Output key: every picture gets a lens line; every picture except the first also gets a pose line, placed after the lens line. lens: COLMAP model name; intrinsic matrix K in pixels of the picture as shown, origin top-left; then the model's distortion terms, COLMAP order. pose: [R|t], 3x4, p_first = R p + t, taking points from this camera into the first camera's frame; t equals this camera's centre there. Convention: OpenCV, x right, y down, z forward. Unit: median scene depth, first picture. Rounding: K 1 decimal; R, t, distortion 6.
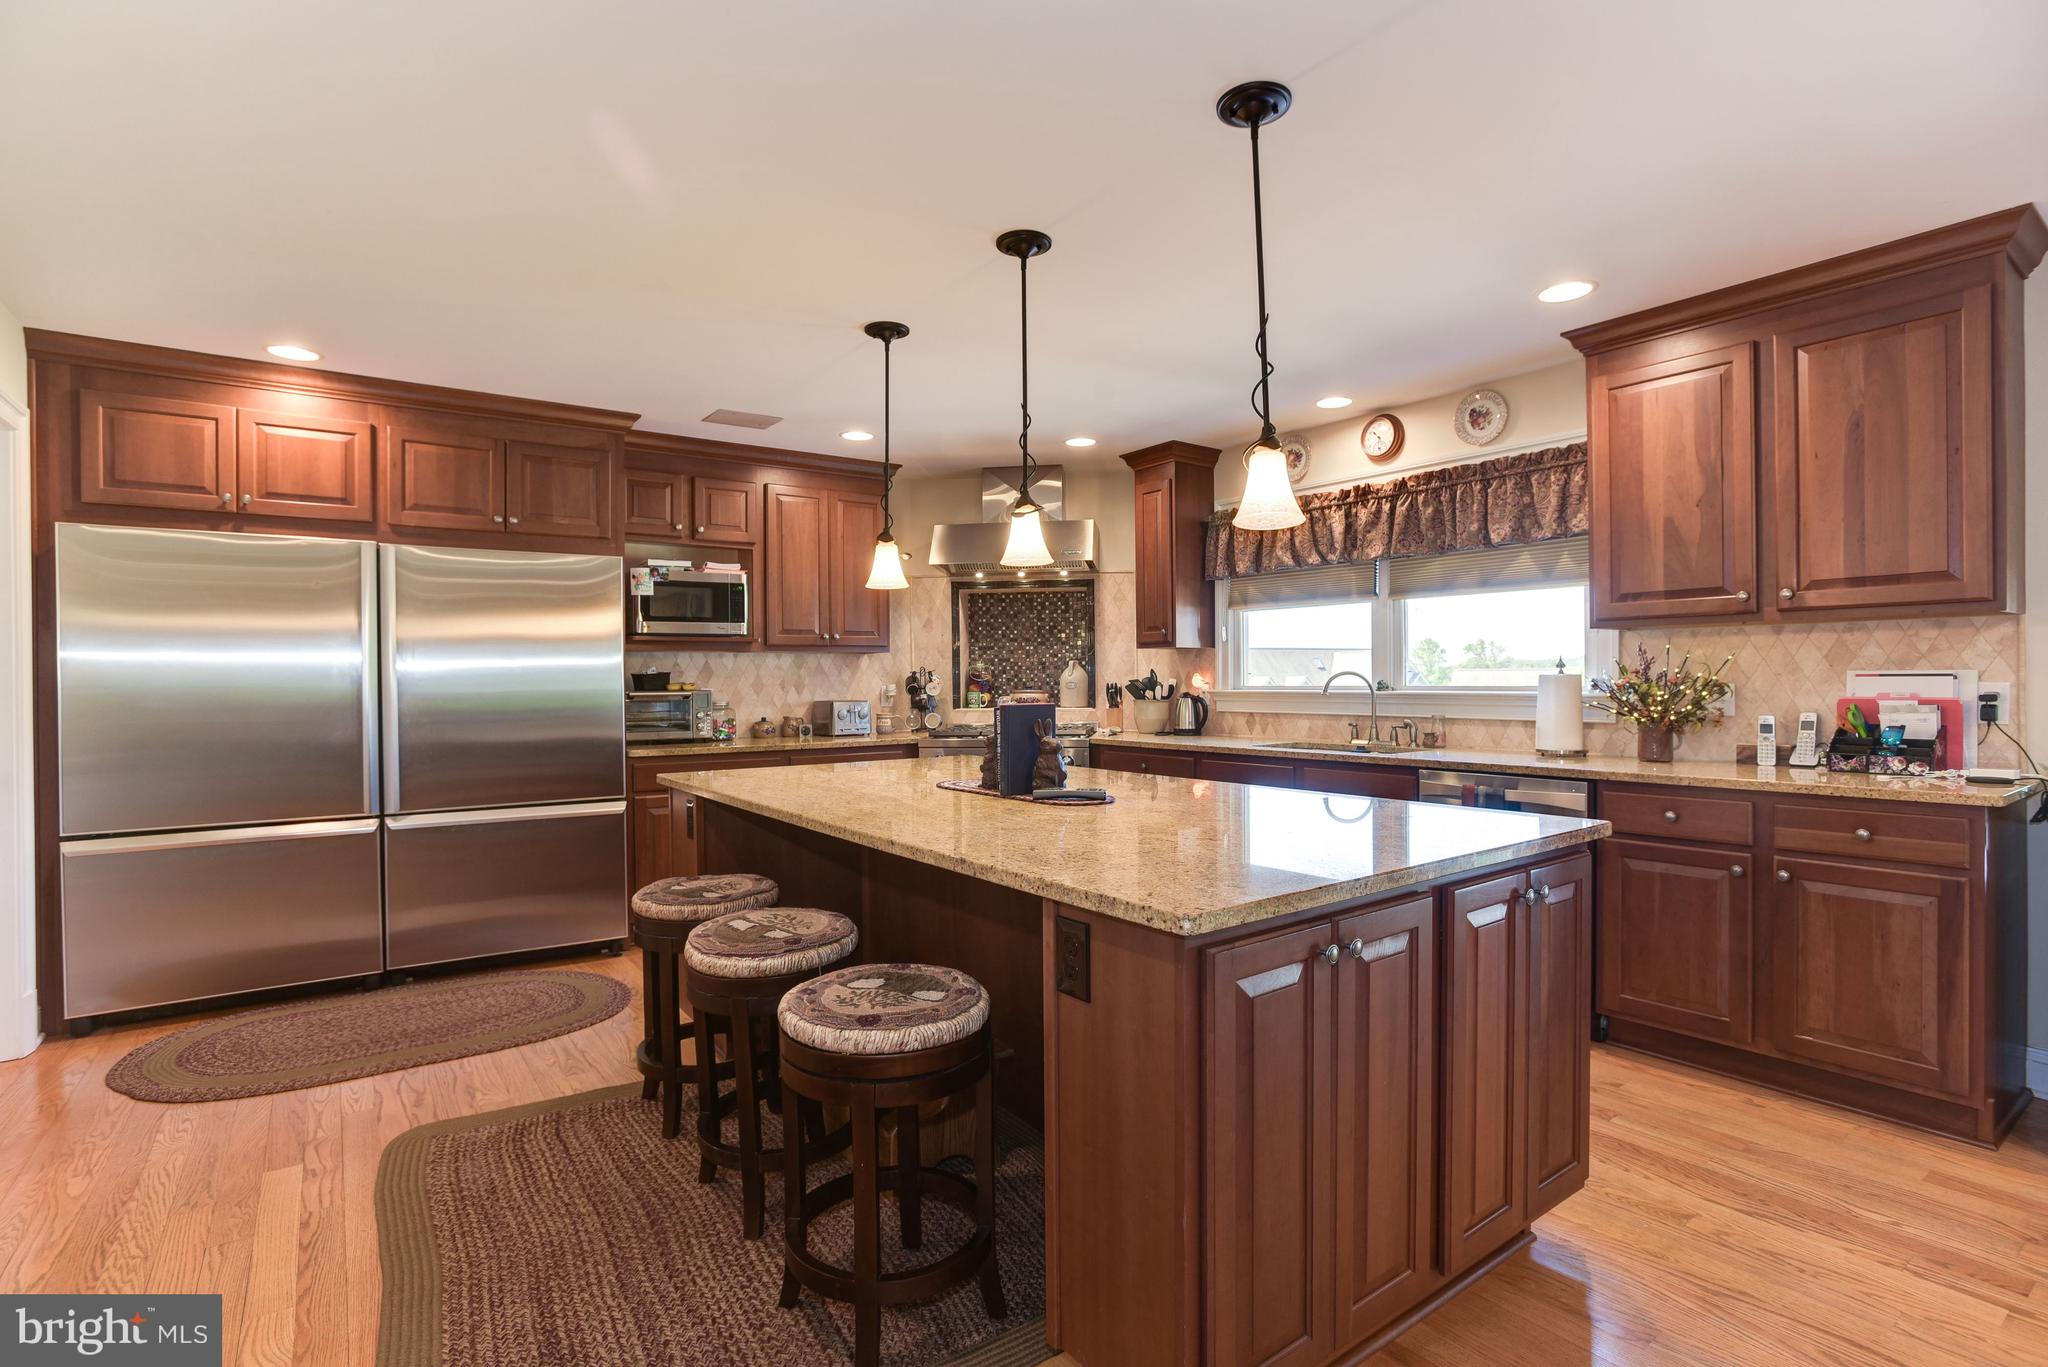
lens RADIAL K [[974.7, 0, 1017.6], [0, 974.7, 686.5], [0, 0, 1]] dist [-0.046769, 0.023332]
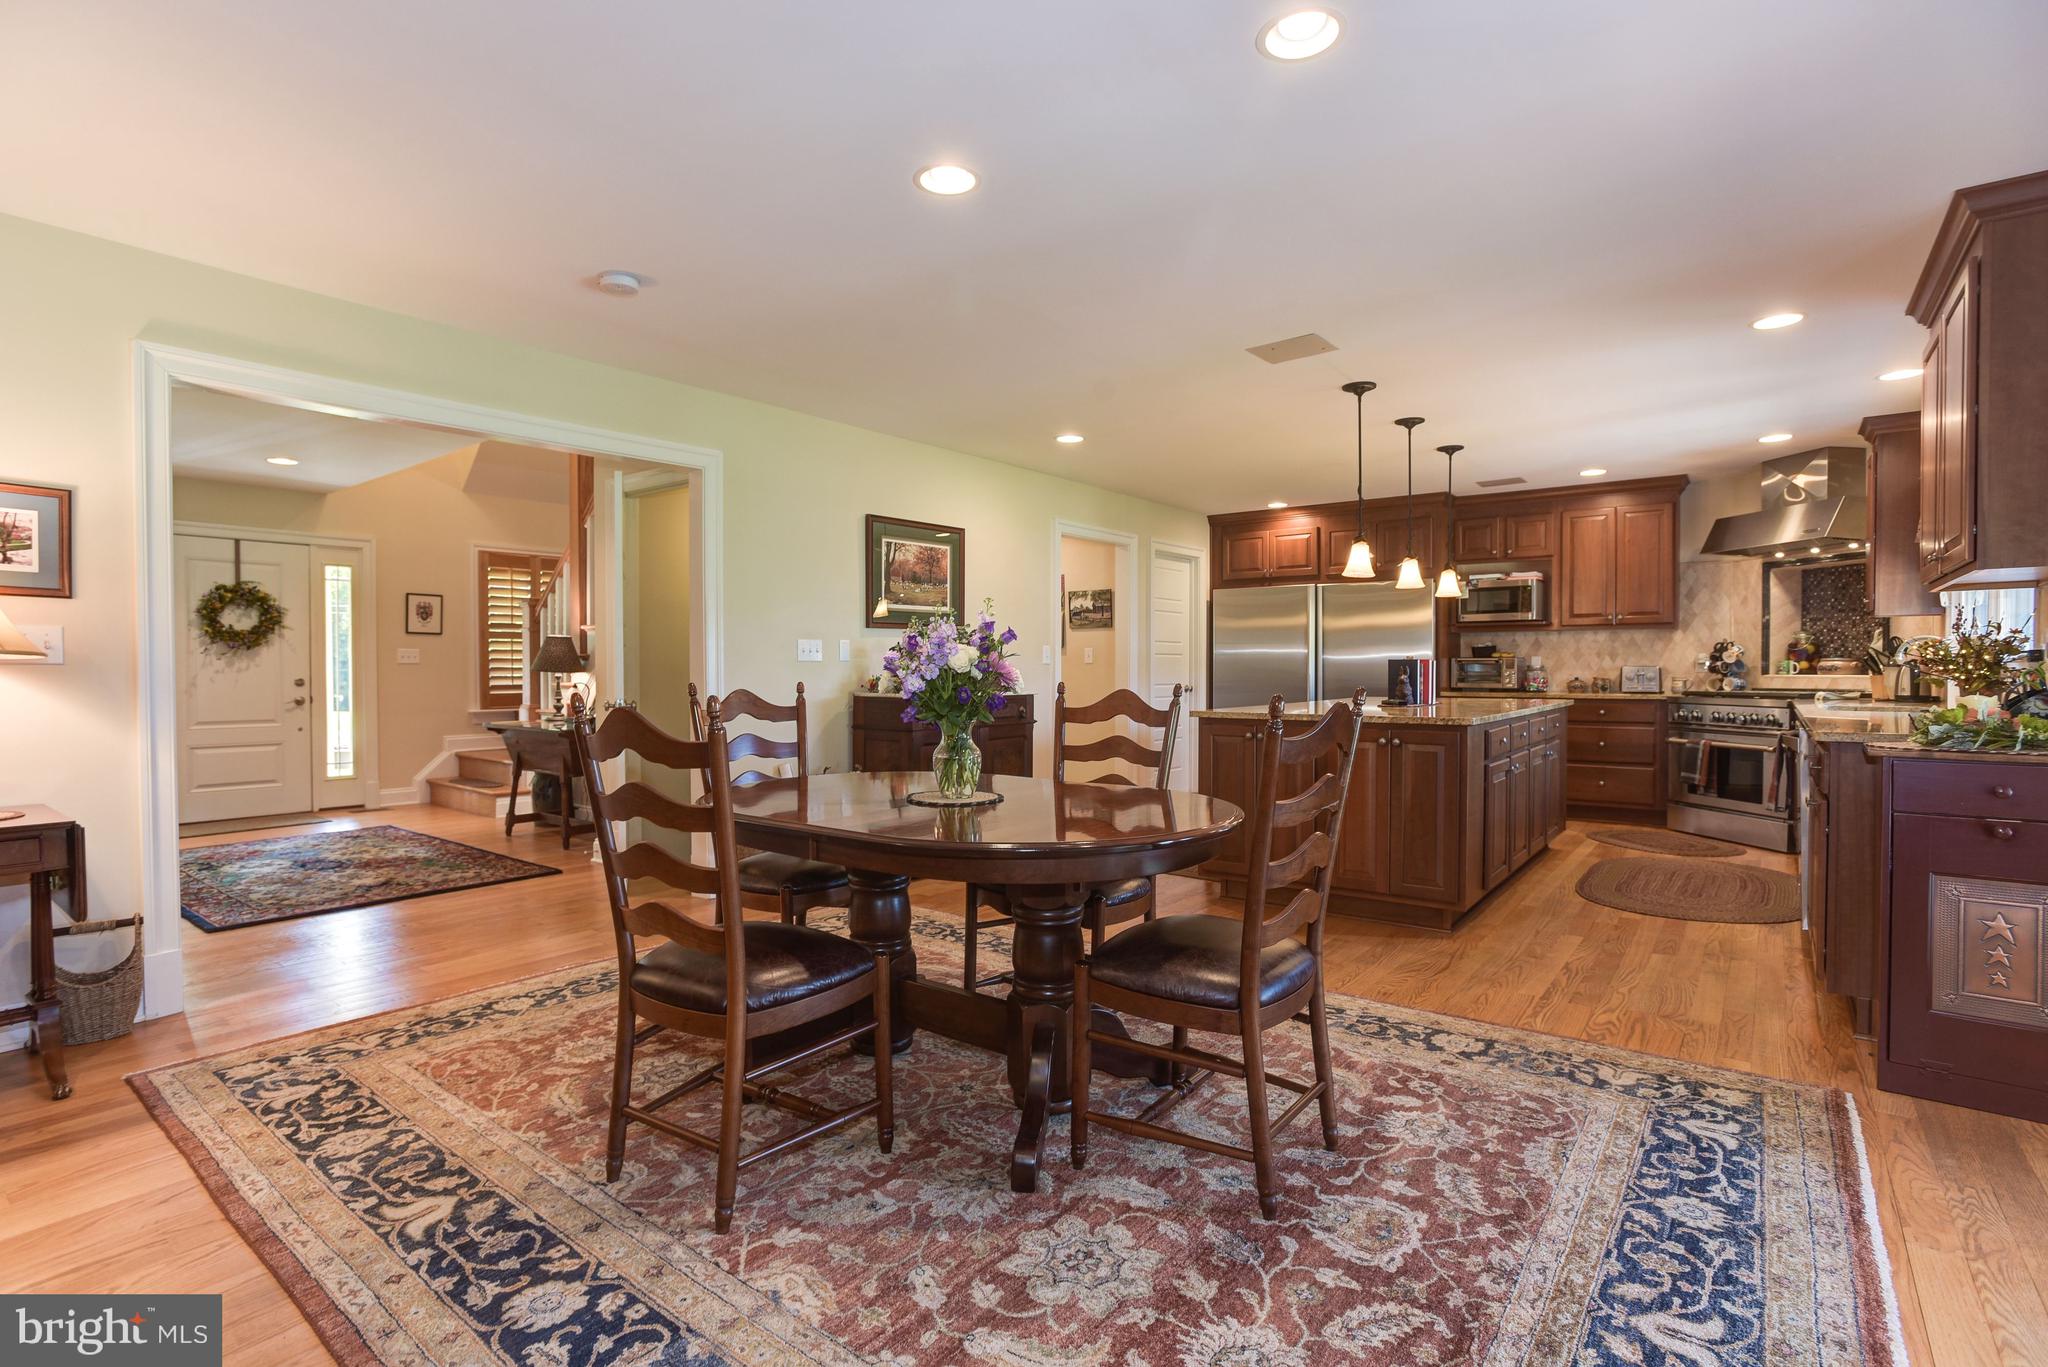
lens RADIAL K [[974.7, 0, 1017.6], [0, 974.7, 686.5], [0, 0, 1]] dist [-0.046769, 0.023332]
pose [[0.280477, 0.026204, -0.959503, 0.910564], [-0.007855, 0.999656, 0.025004, 0.018316], [0.959829, 0.000524, 0.280586, -0.164503]]
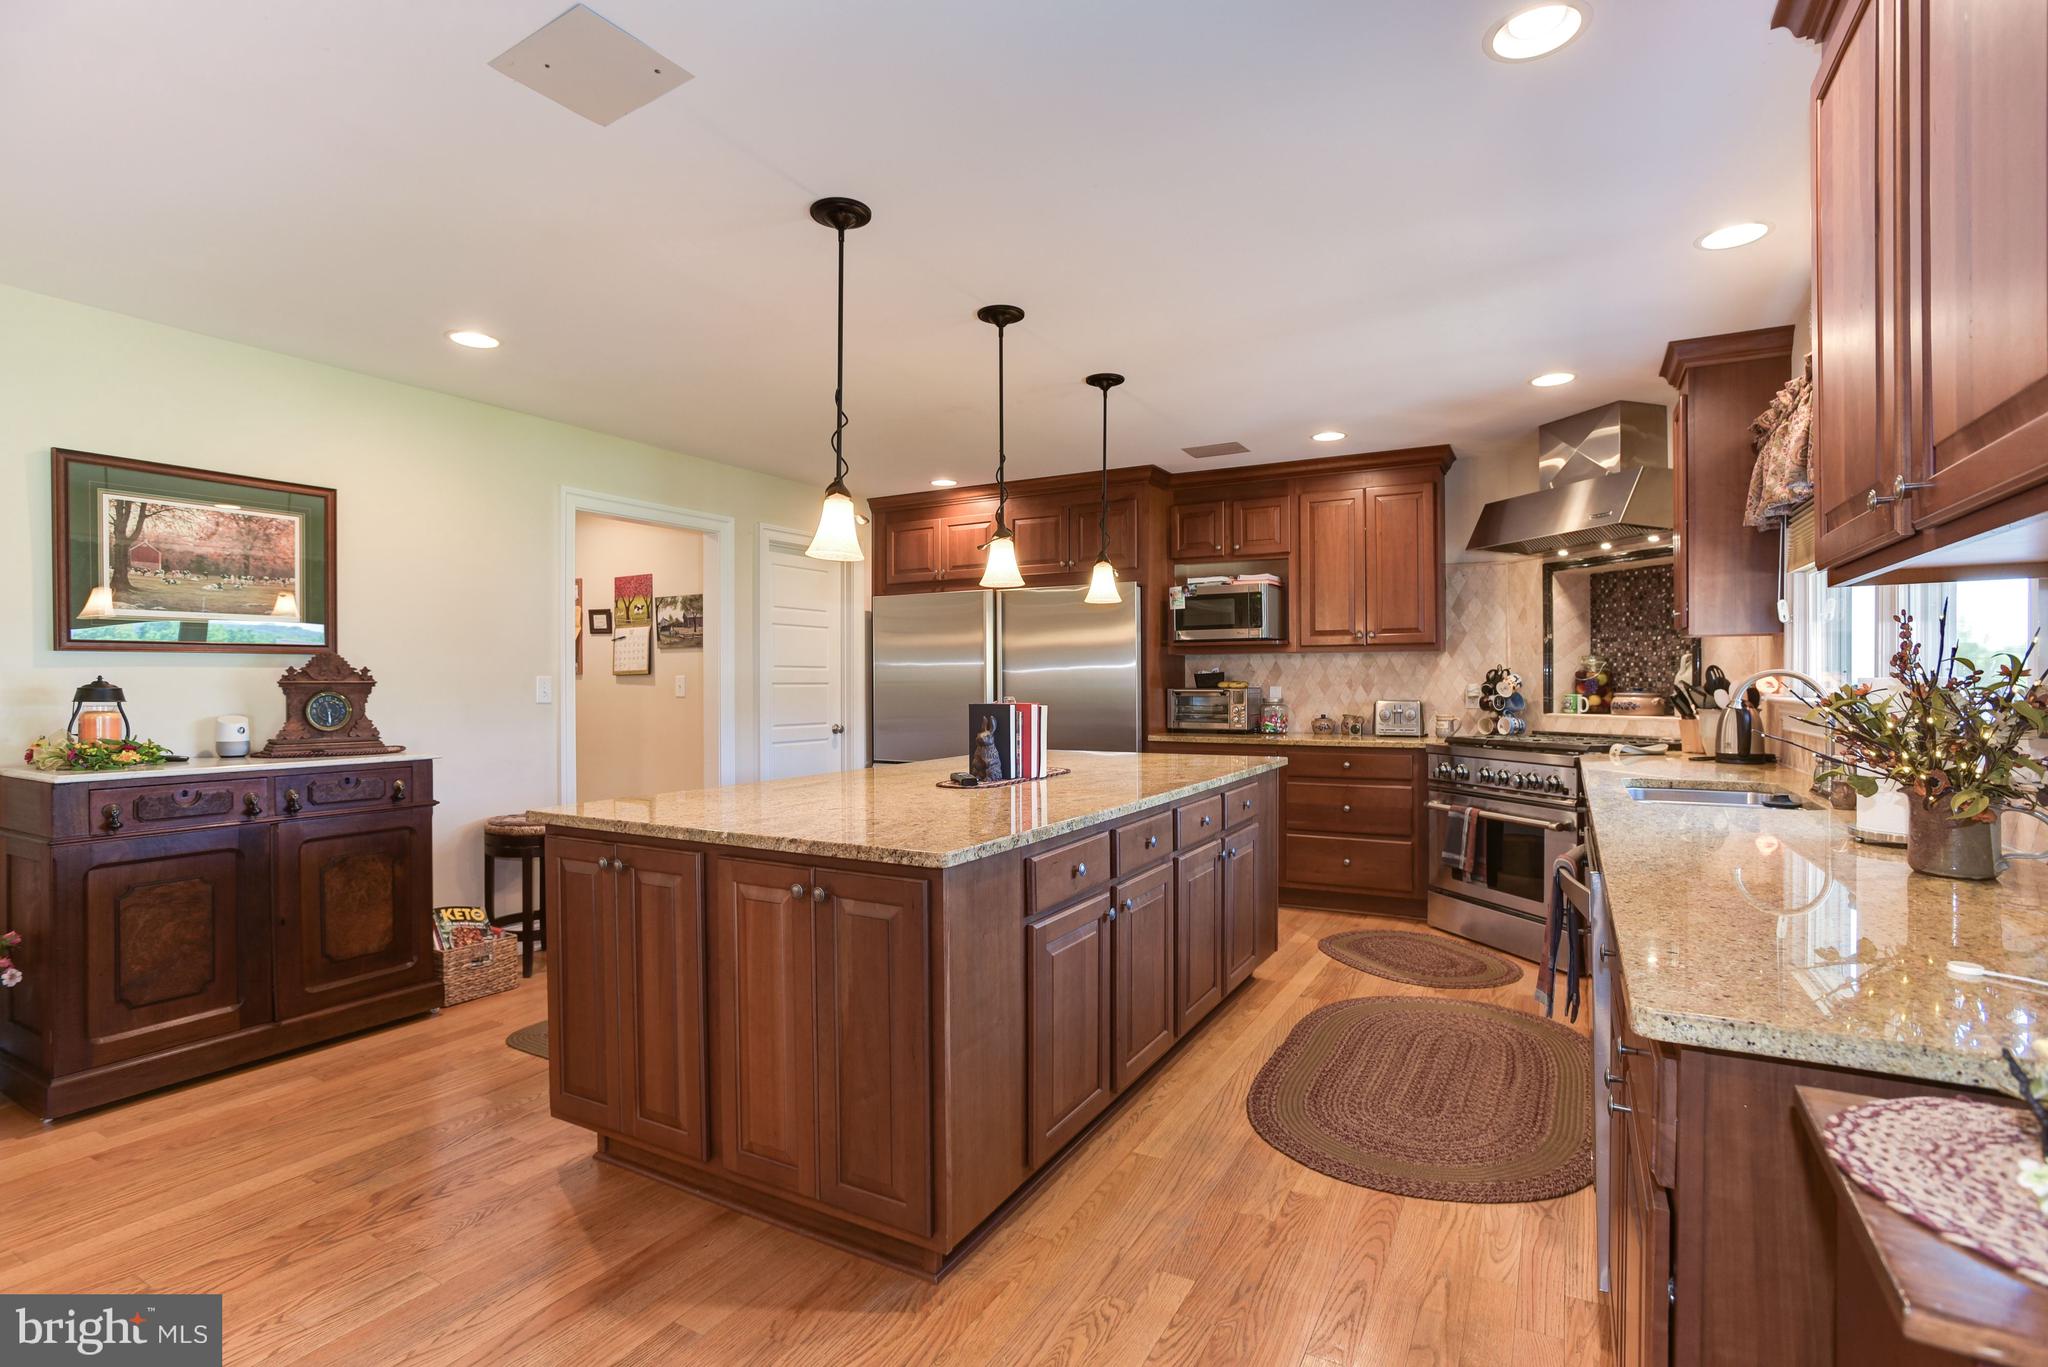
lens RADIAL K [[974.7, 0, 1017.6], [0, 974.7, 686.5], [0, 0, 1]] dist [-0.046769, 0.023332]
pose [[0.420423, 0.010324, -0.907270, 0.603638], [-0.005991, 0.999945, 0.008602, -0.006072], [0.907309, 0.001819, 0.420461, 0.283700]]
